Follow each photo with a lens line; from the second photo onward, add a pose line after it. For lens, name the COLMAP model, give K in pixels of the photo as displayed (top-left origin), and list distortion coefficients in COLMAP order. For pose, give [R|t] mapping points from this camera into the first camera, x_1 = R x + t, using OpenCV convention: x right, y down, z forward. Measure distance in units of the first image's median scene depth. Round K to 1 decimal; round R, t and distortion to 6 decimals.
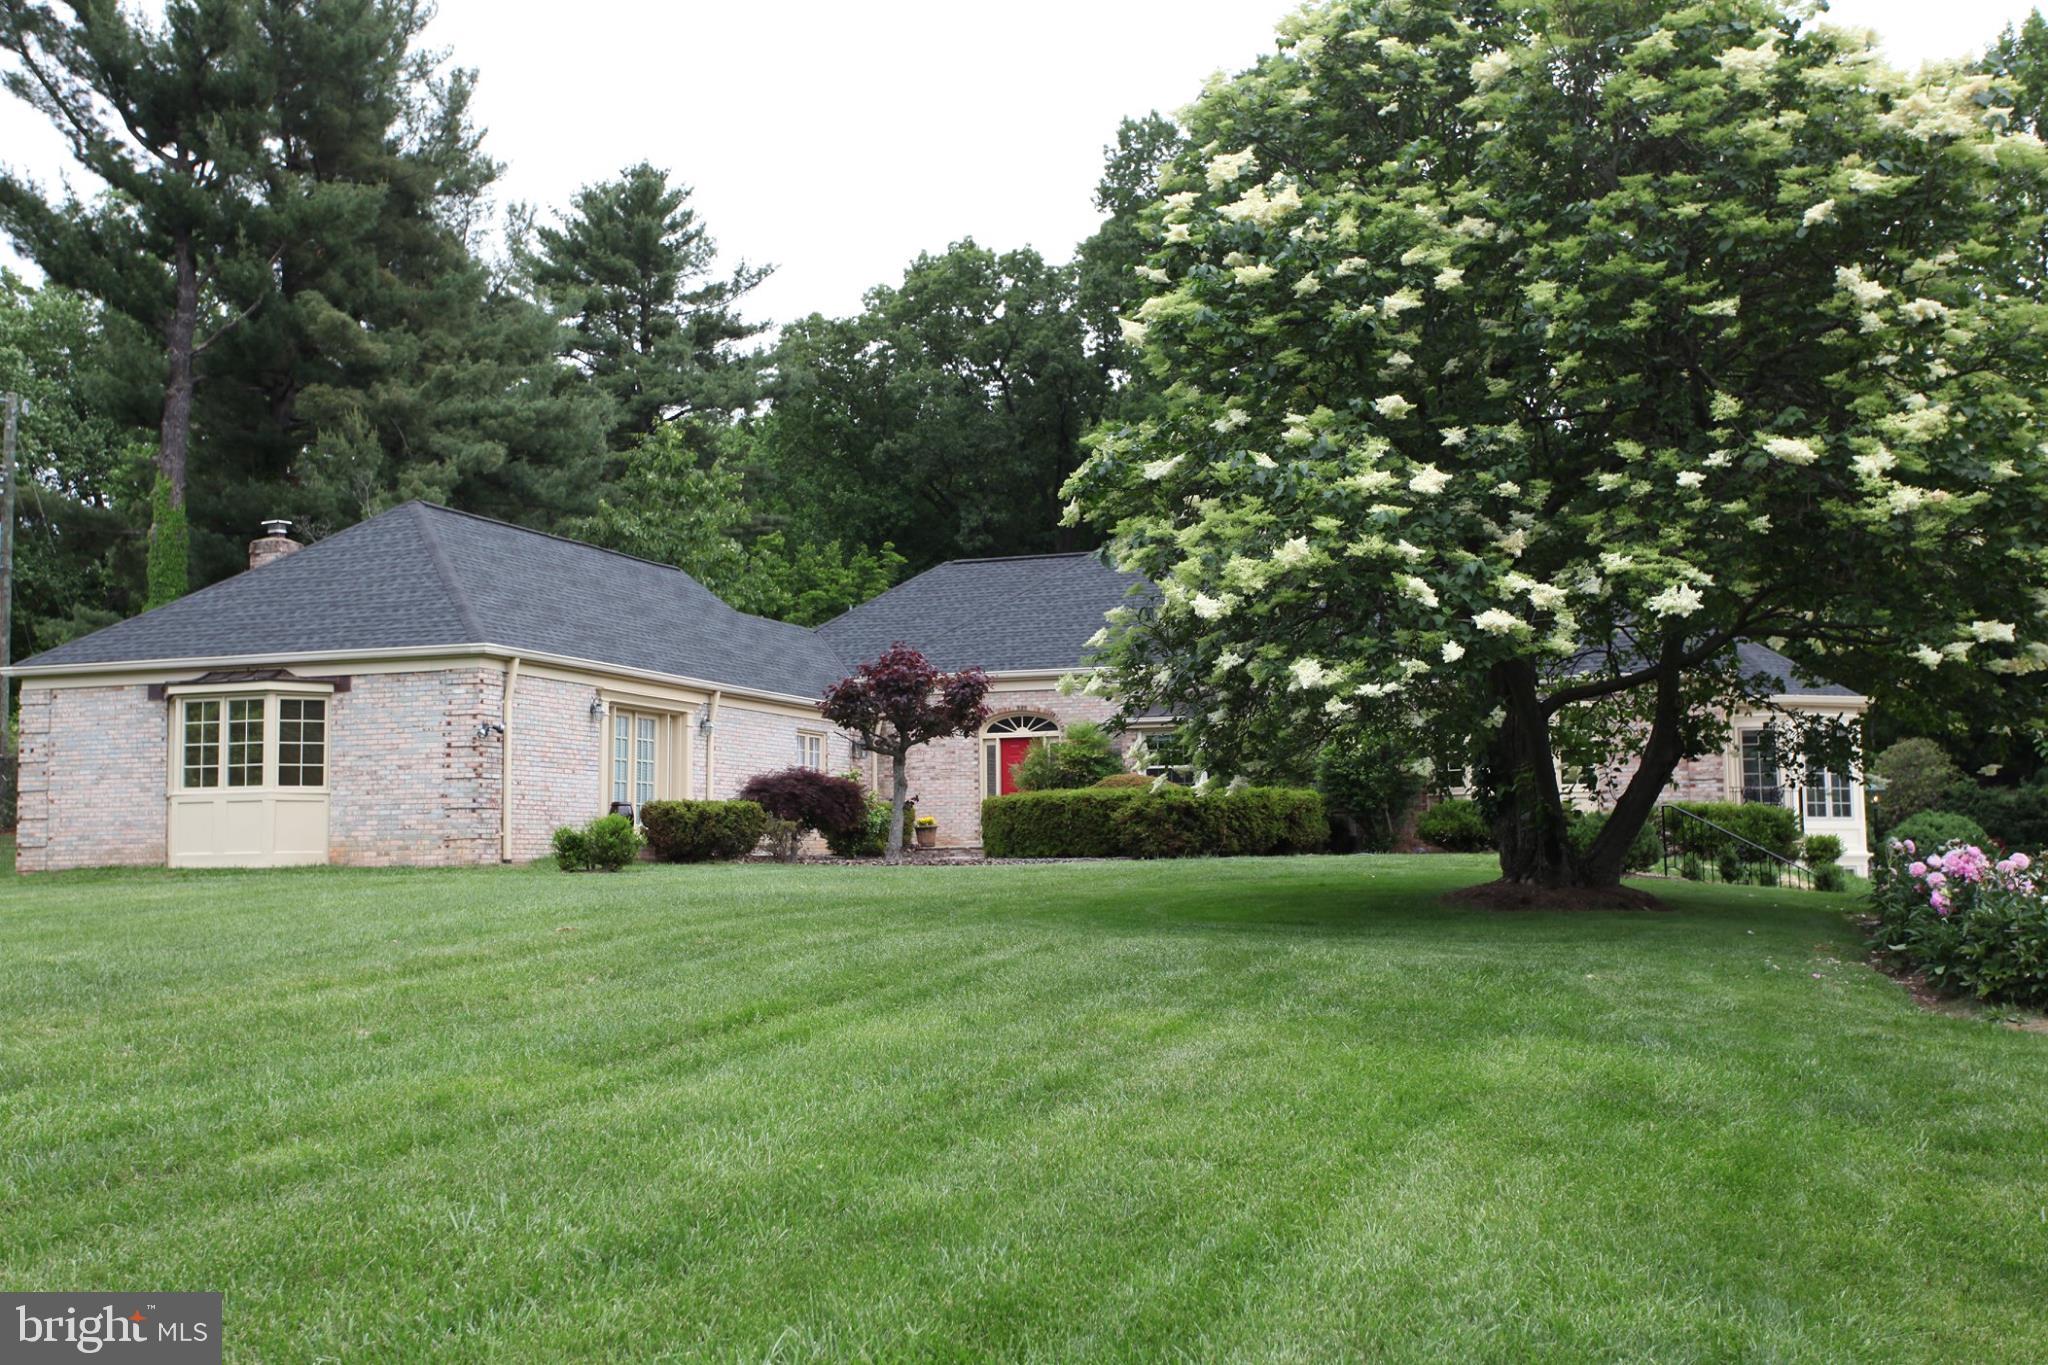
lens RADIAL K [[2200.0, 0, 1024.0], [0, 2200.0, 682.5], [0, 0, 1]] dist [0.002845, 0.028995]
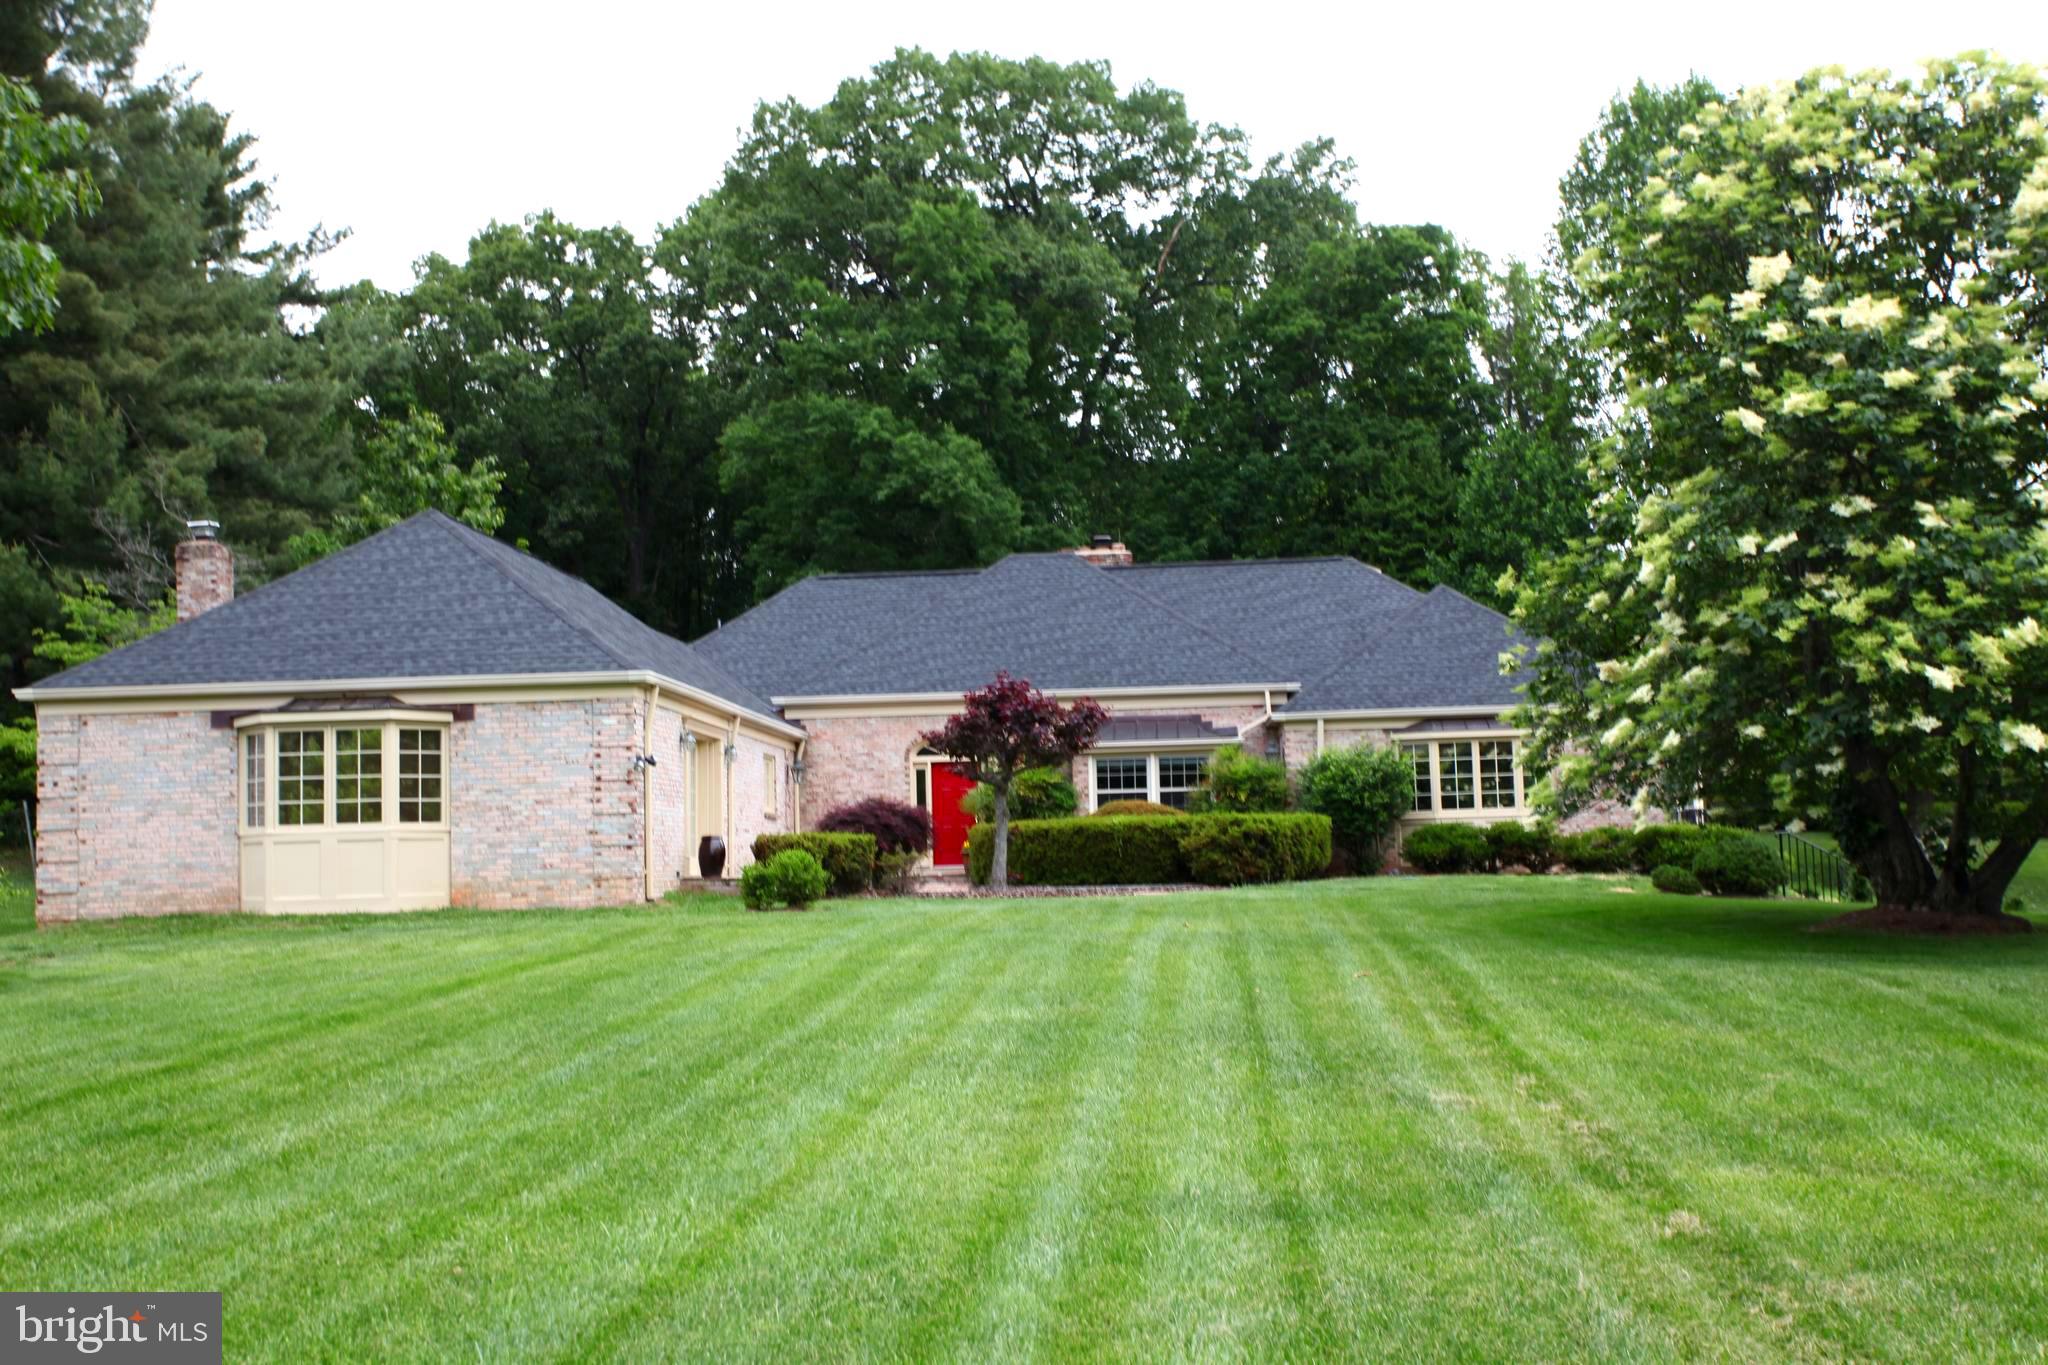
lens RADIAL K [[2337.2, 0, 1024.0], [0, 2337.2, 682.5], [0, 0, 1]] dist [0.019807, 0.008921]
pose [[0.957295, 0.008808, 0.288980, -0.367552], [-0.009237, 0.999957, 0.000122, -0.014187], [-0.288967, -0.002786, 0.957335, -0.012108]]
